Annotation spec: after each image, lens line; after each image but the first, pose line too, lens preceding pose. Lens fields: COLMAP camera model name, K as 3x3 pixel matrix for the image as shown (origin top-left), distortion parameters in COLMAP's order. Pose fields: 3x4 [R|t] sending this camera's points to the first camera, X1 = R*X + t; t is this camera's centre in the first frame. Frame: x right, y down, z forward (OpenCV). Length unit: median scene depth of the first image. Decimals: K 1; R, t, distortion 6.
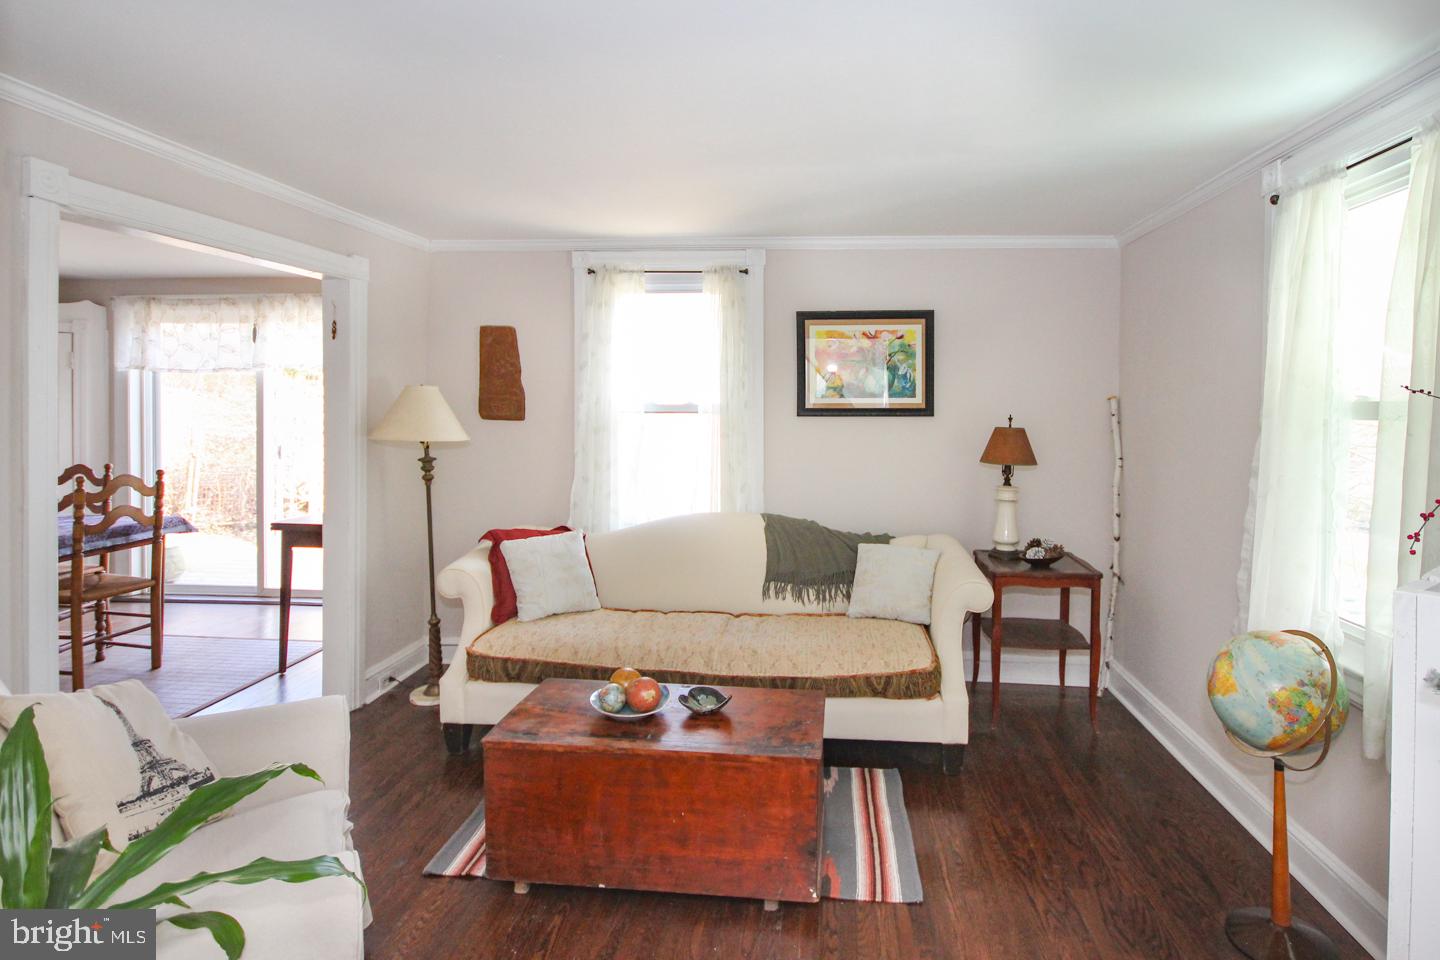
lens RADIAL K [[717.6, 0, 735.2], [0, 717.6, 418.9], [0, 0, 1]] dist [-0.005081, -0.000452]
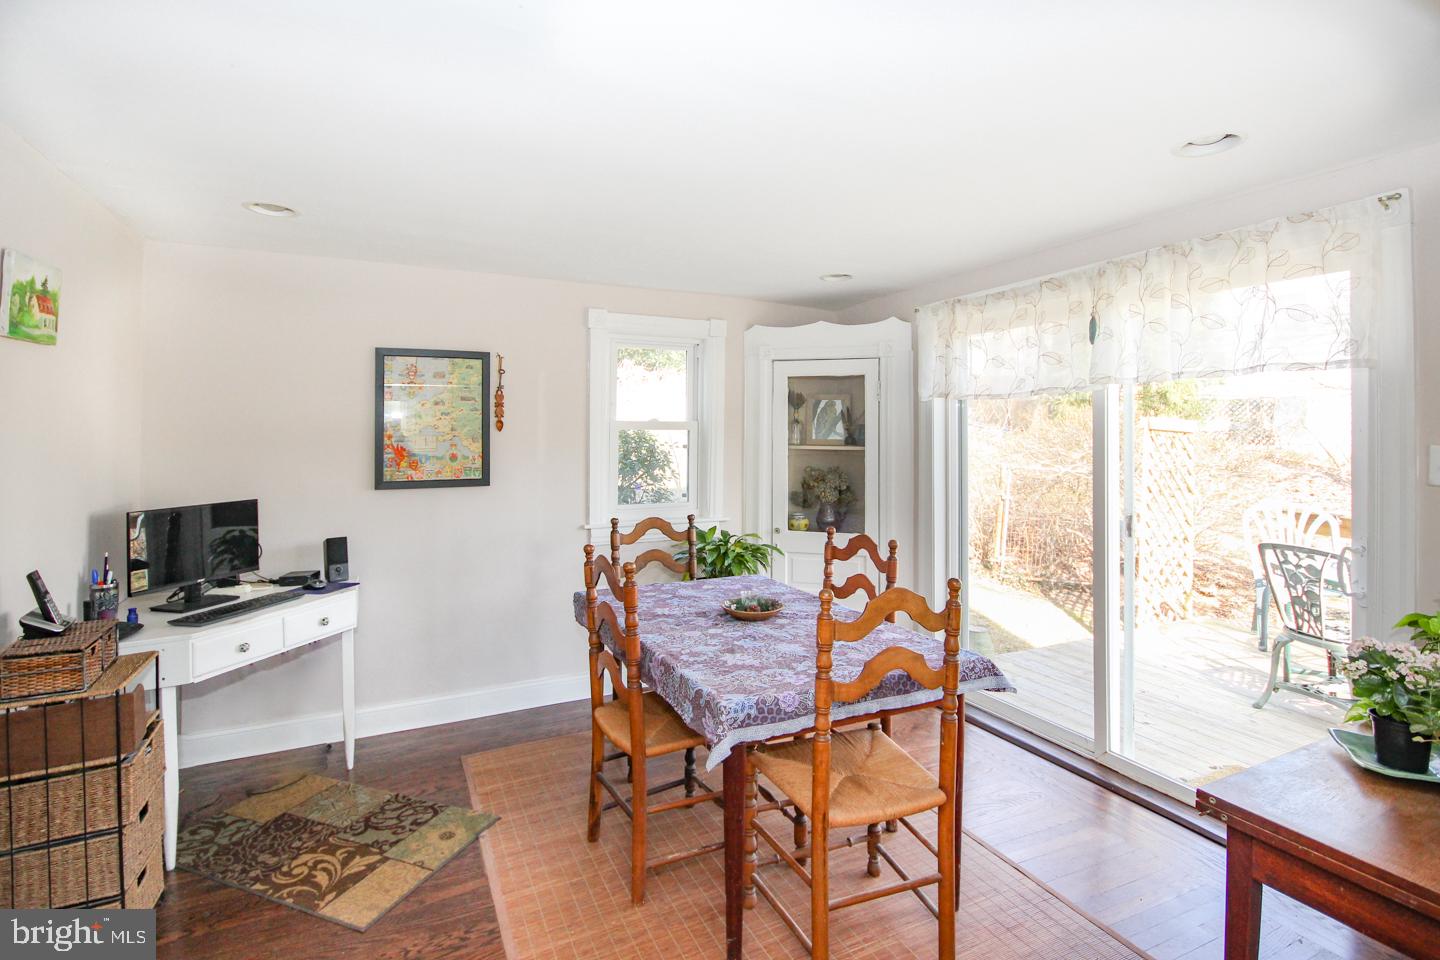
lens RADIAL K [[717.6, 0, 735.2], [0, 717.6, 418.9], [0, 0, 1]] dist [-0.005081, -0.000452]
pose [[0.538903, -0.023389, -0.842043, -0.327489], [-0.014201, 0.999220, -0.036843, -0.016448], [0.842248, 0.031813, 0.538150, 0.424241]]
